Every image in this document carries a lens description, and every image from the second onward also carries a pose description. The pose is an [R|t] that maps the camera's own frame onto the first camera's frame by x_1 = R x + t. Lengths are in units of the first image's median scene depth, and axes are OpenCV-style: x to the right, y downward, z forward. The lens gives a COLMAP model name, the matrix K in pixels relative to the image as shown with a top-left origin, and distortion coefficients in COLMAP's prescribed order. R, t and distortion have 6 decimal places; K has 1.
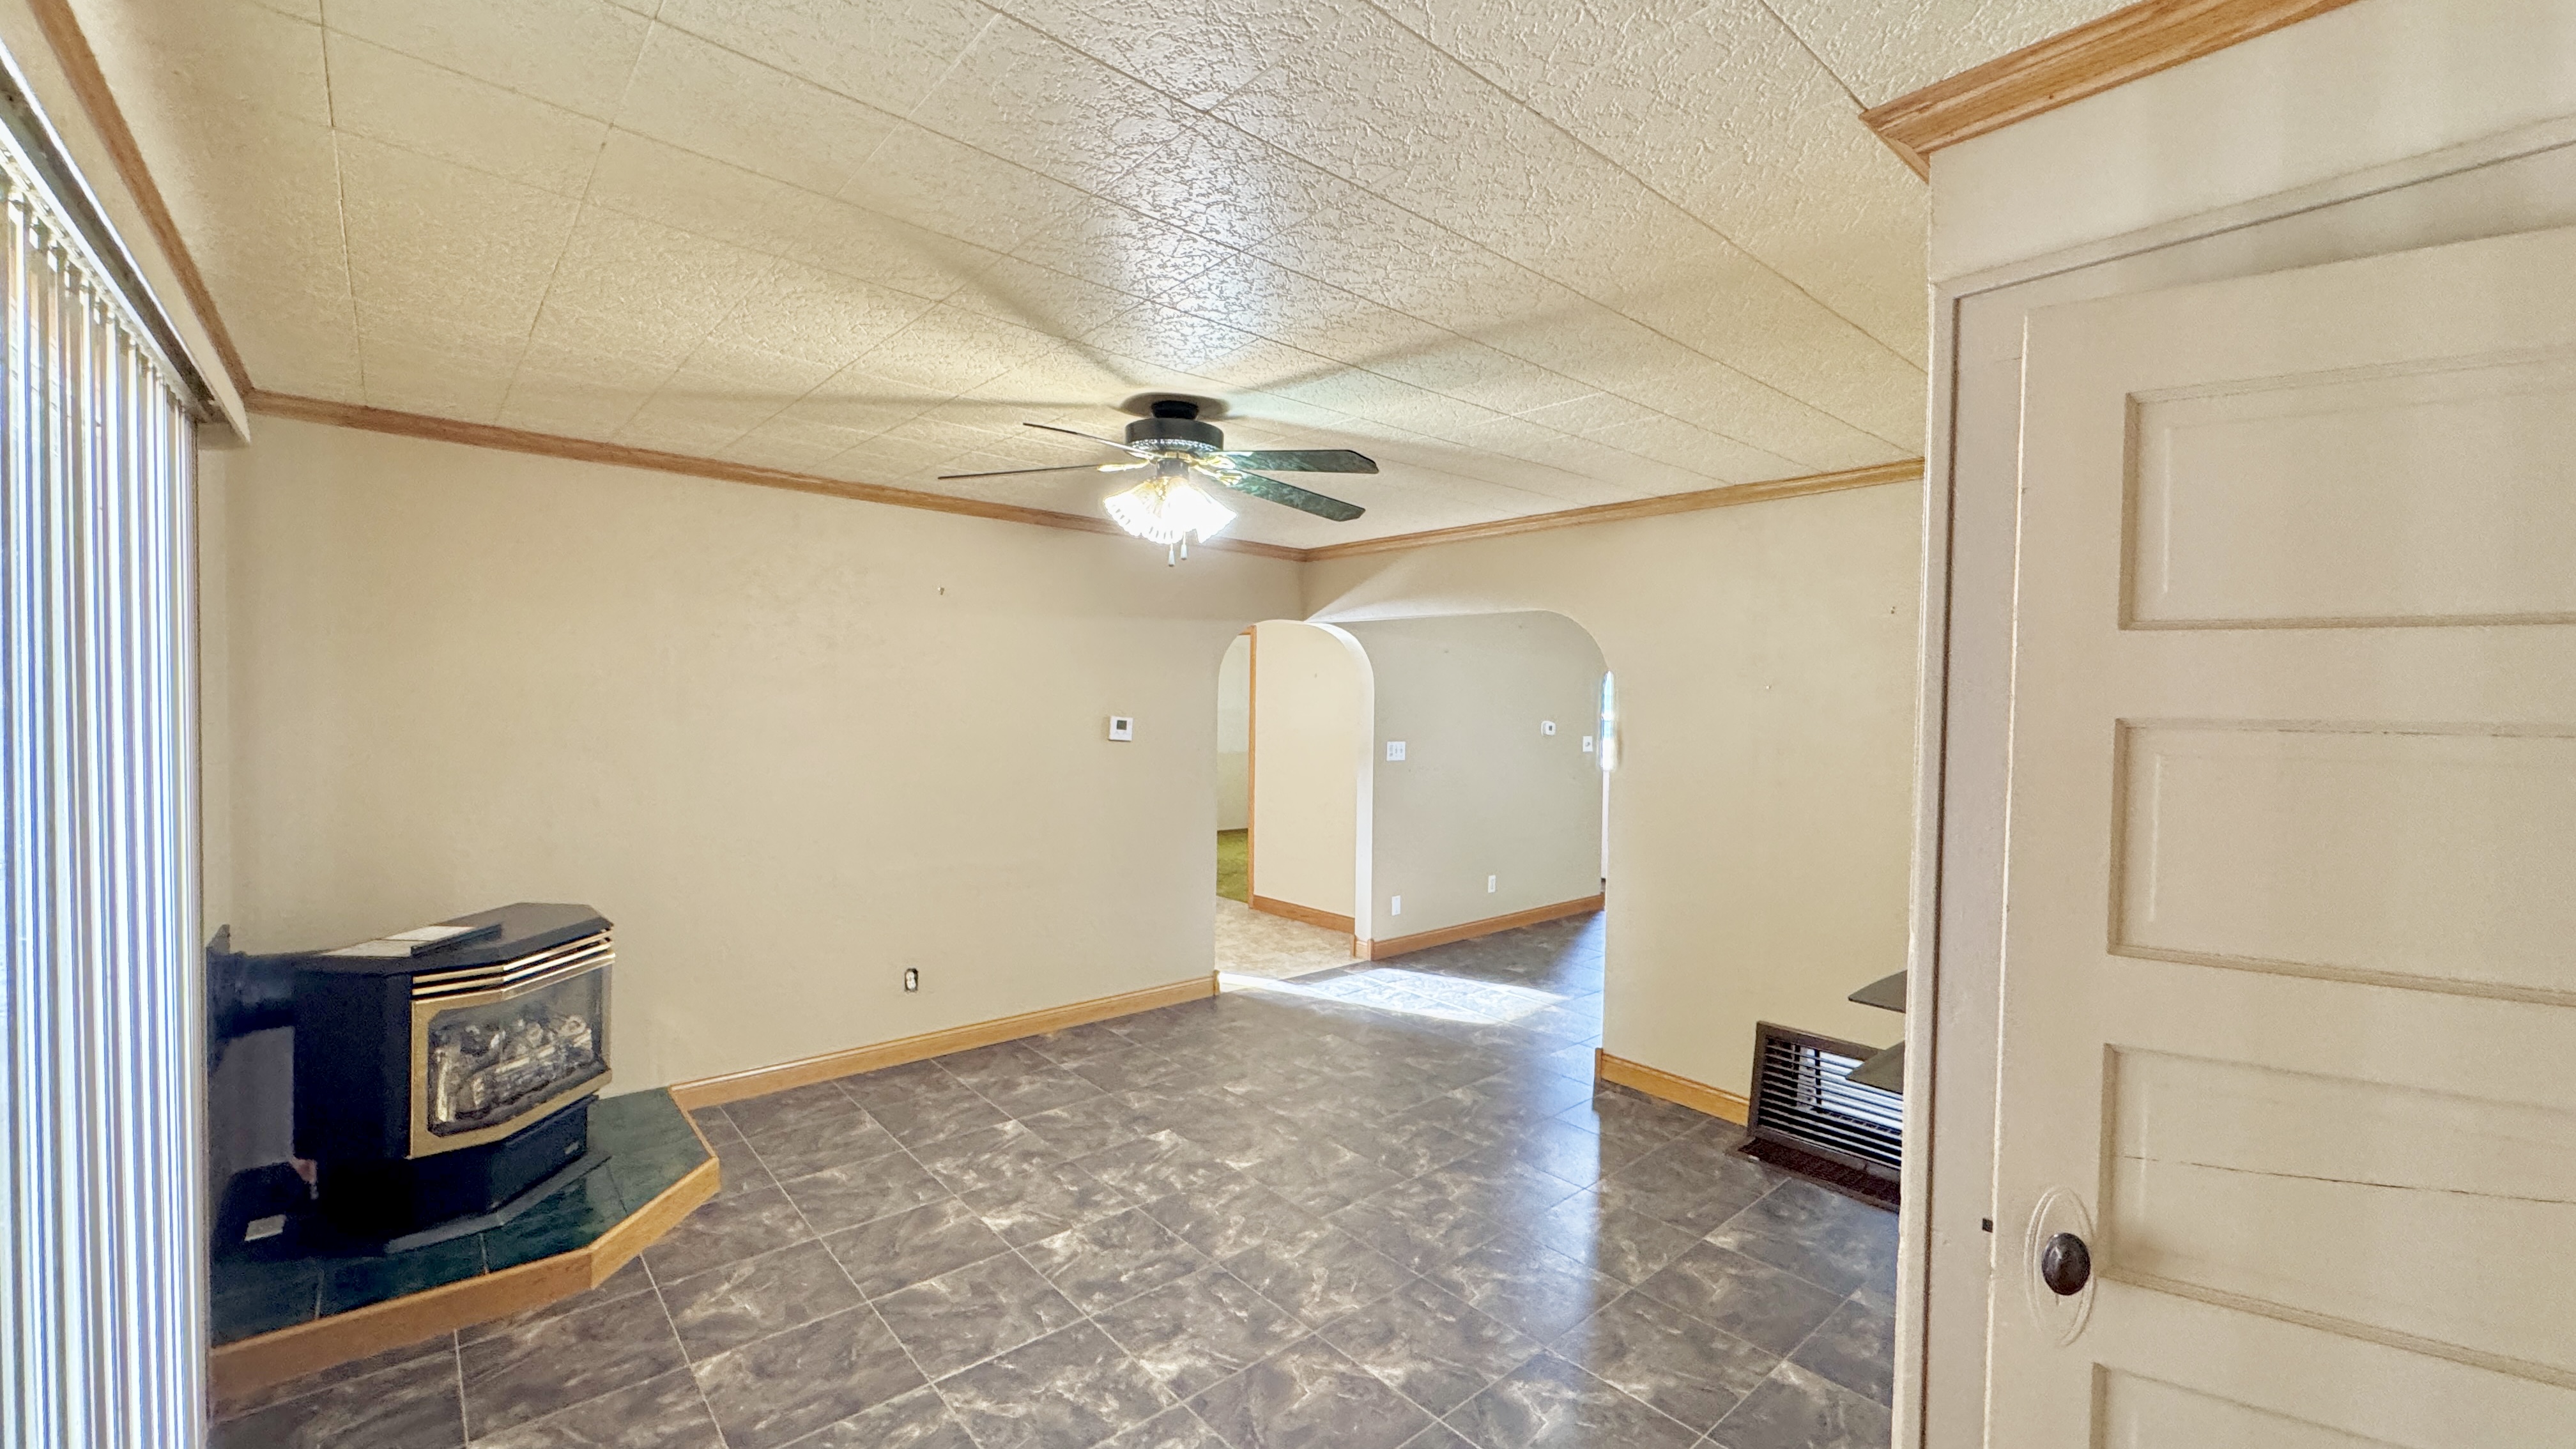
lens RADIAL K [[1023.6, 0, 1282.3], [0, 1023.6, 731.4], [0, 0, 1]] dist [-0.002986, 0.000445]
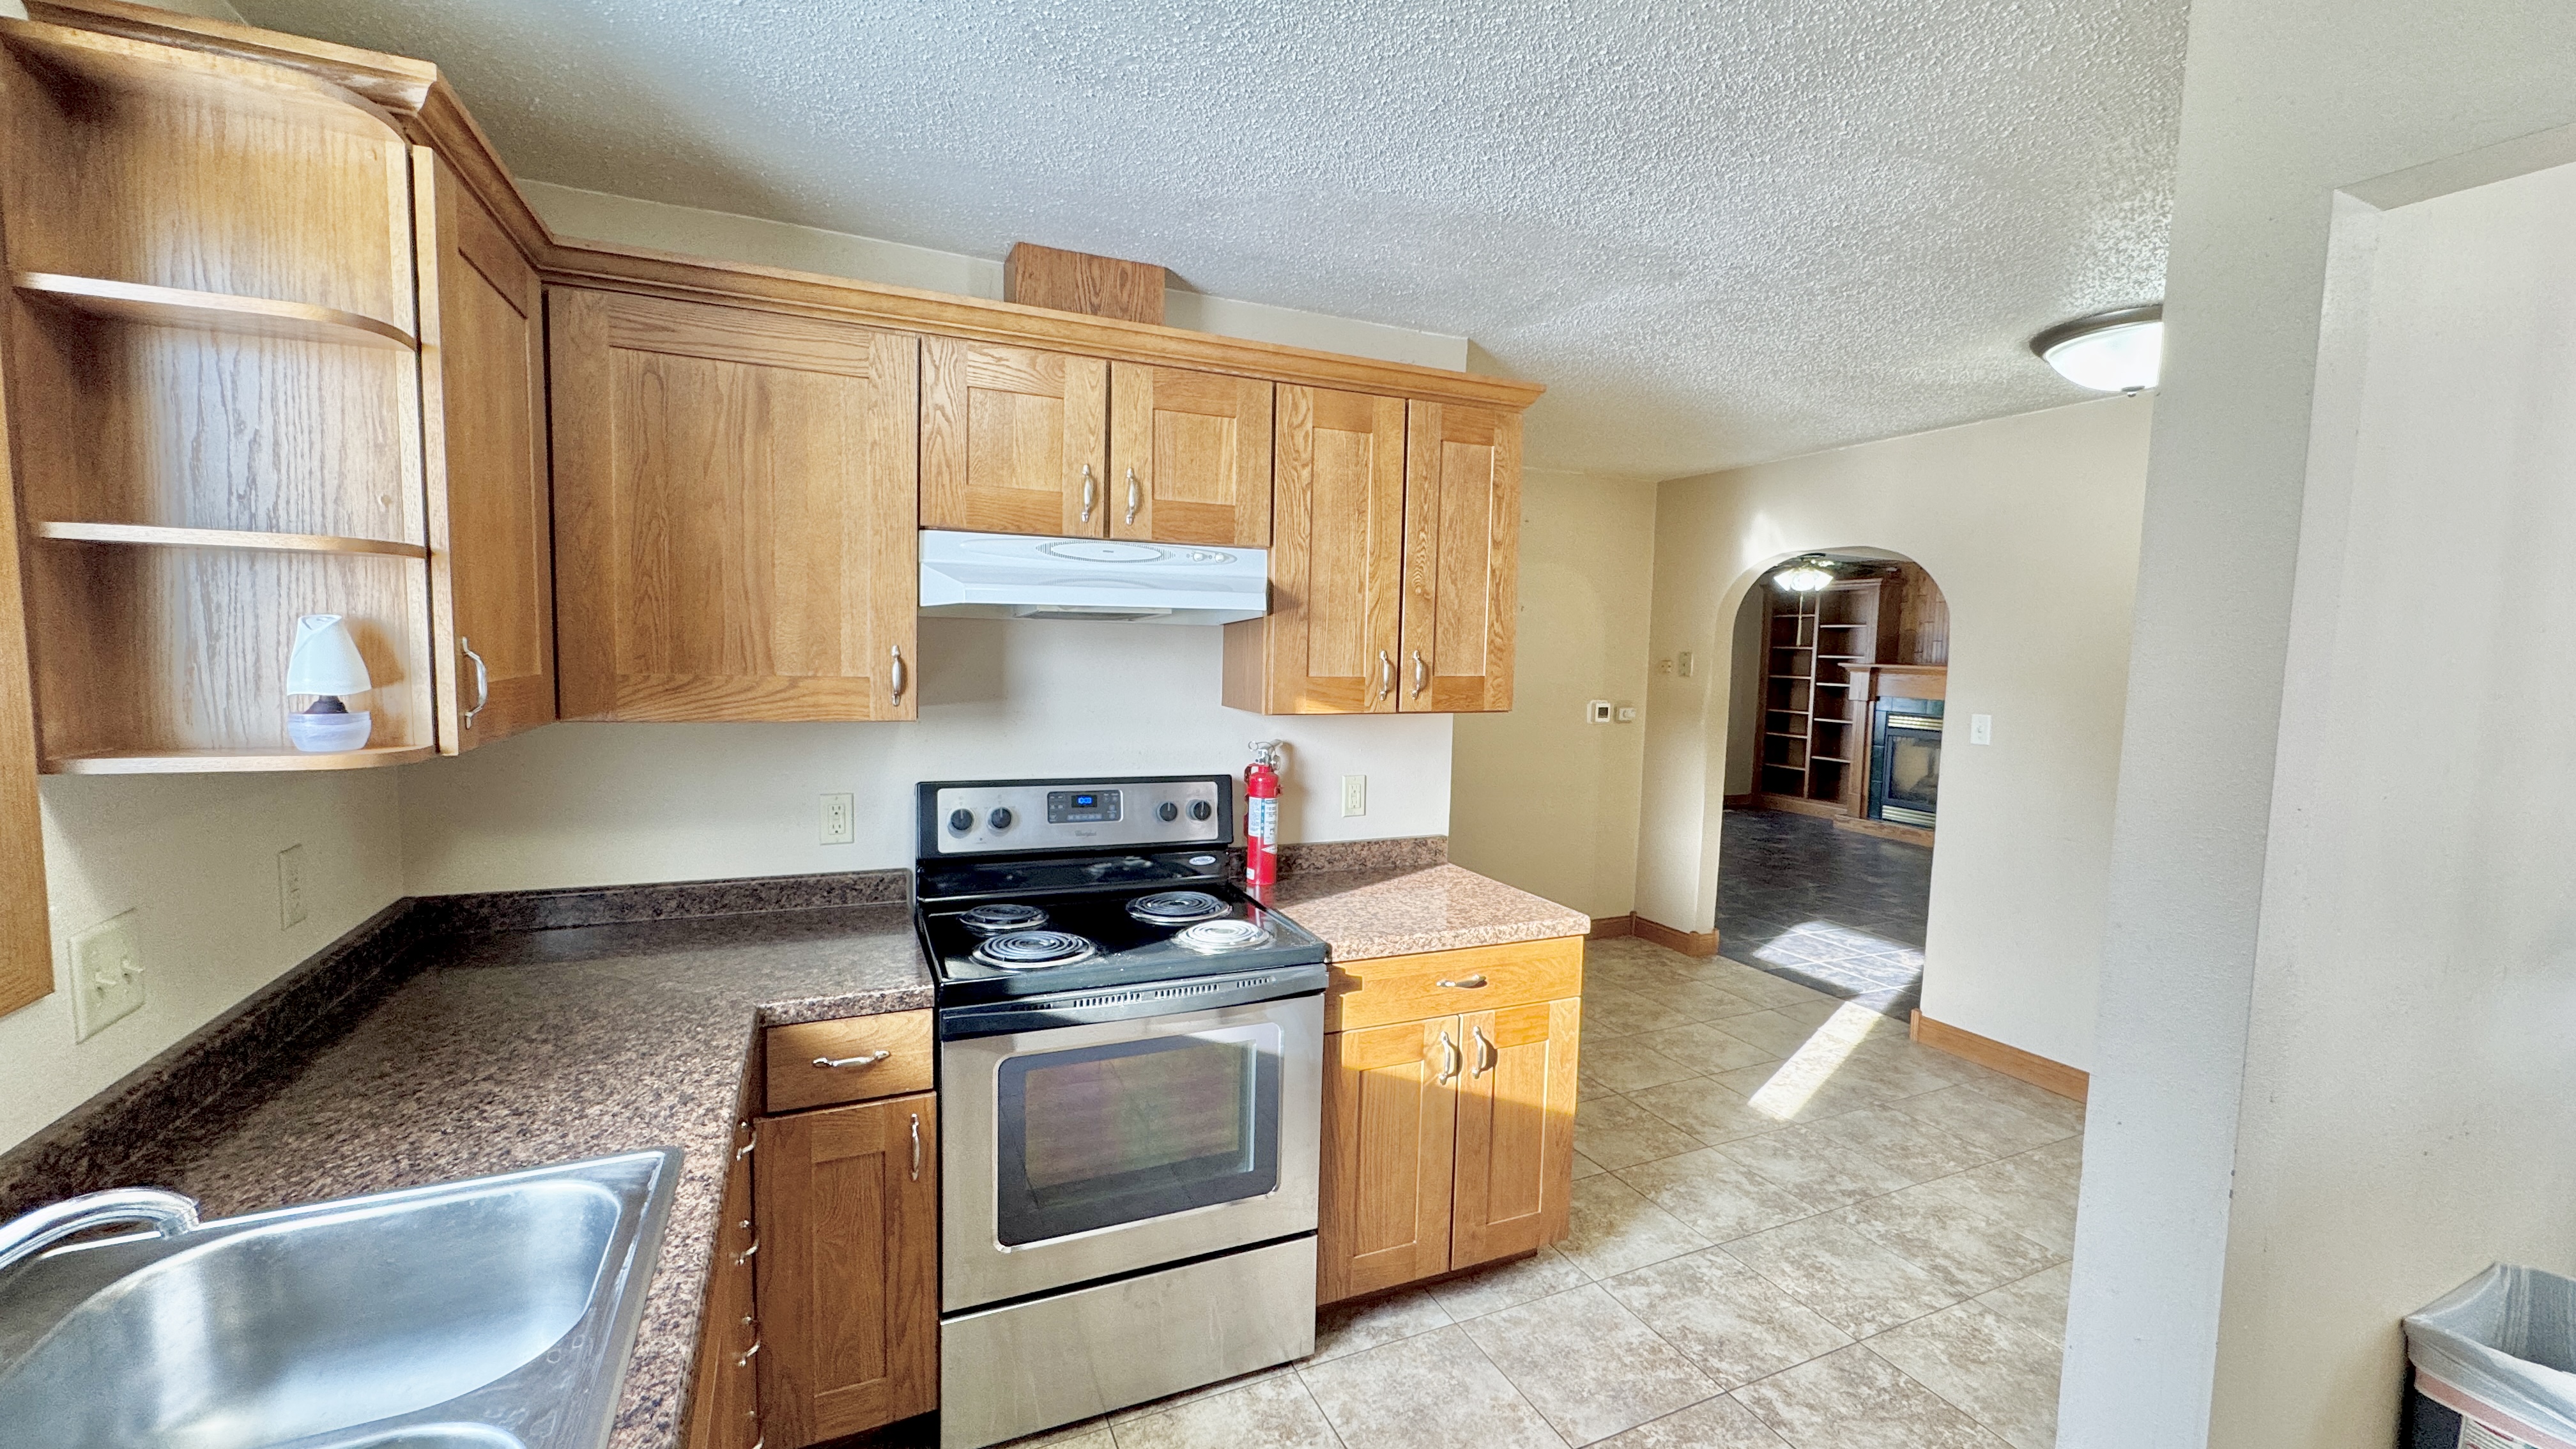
lens RADIAL K [[1023.6, 0, 1289.4], [0, 1023.6, 722.0], [0, 0, 1]] dist [-0.002986, 0.000445]
pose [[0.287287, -0.085355, 0.954034, -1.507542], [0.012702, 0.996274, 0.085309, -0.083140], [-0.957760, -0.012390, 0.287300, 2.043783]]
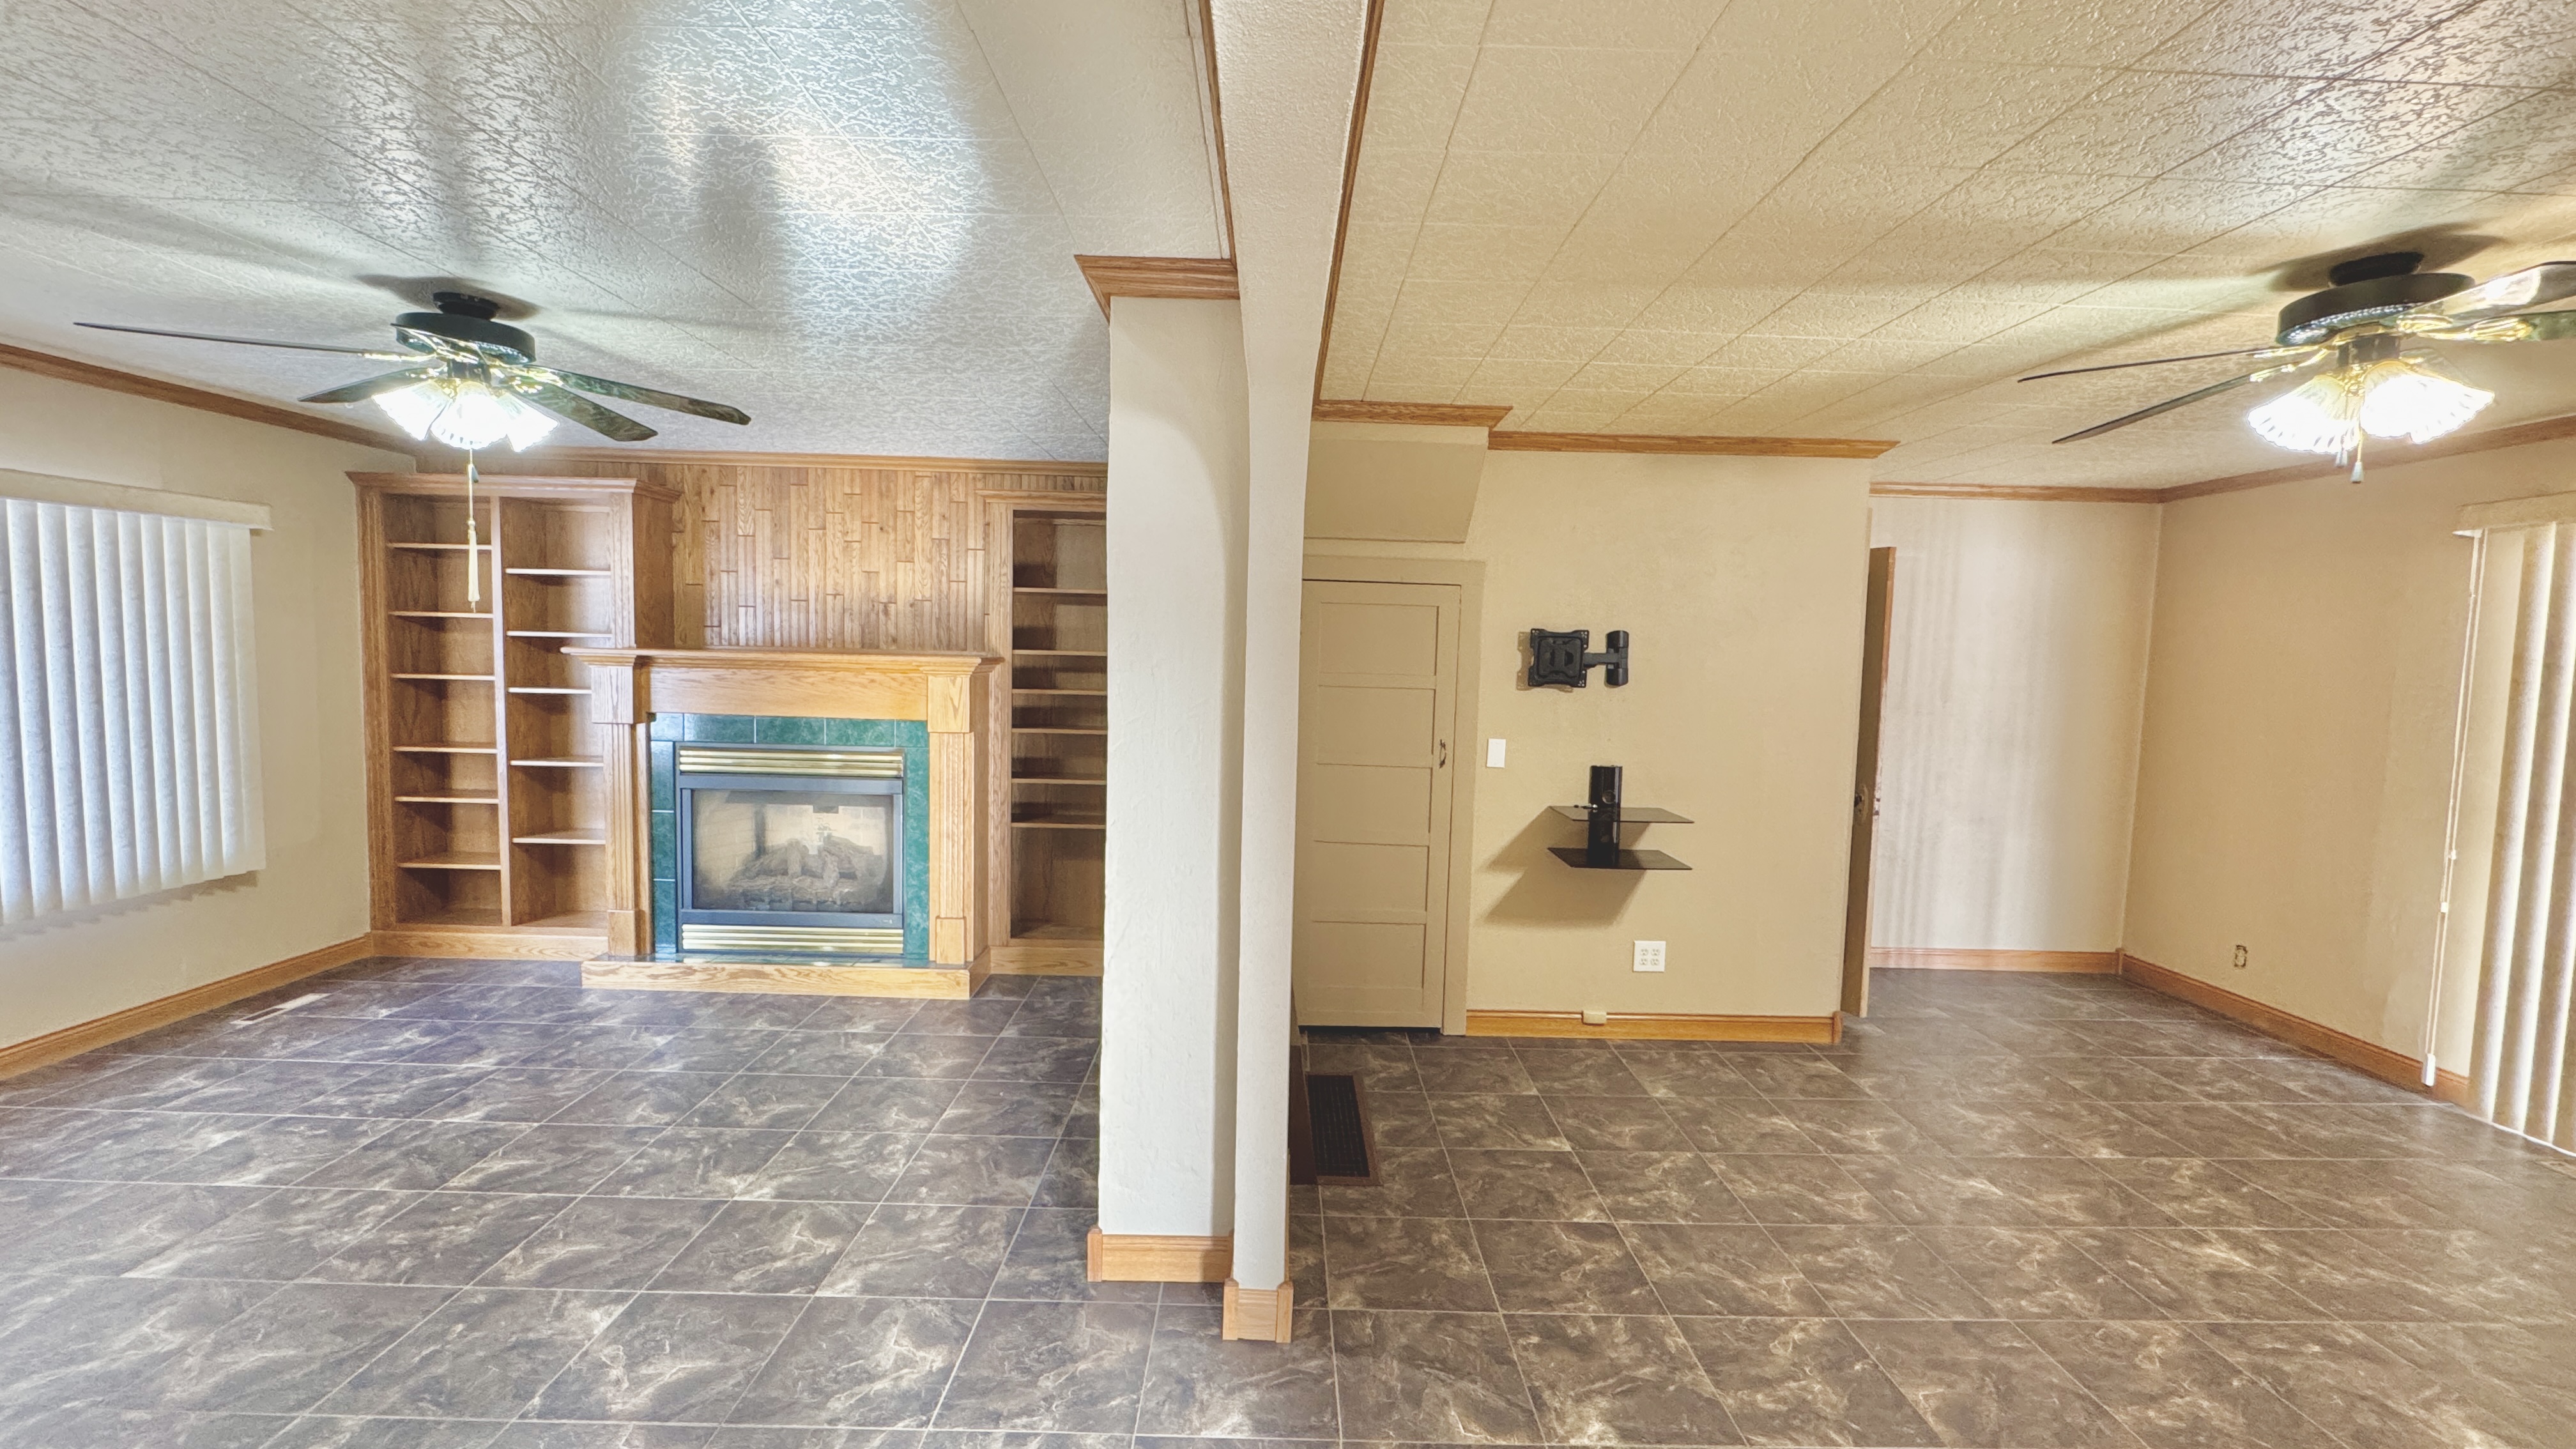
lens RADIAL K [[1023.6, 0, 1285.6], [0, 1023.6, 721.0], [0, 0, 1]] dist [-0.002986, 0.000445]
pose [[-0.758632, -0.080426, 0.646536, -0.009979], [-0.017883, 0.994548, 0.102733, -0.044790], [-0.651274, 0.066375, -0.755934, 1.813818]]
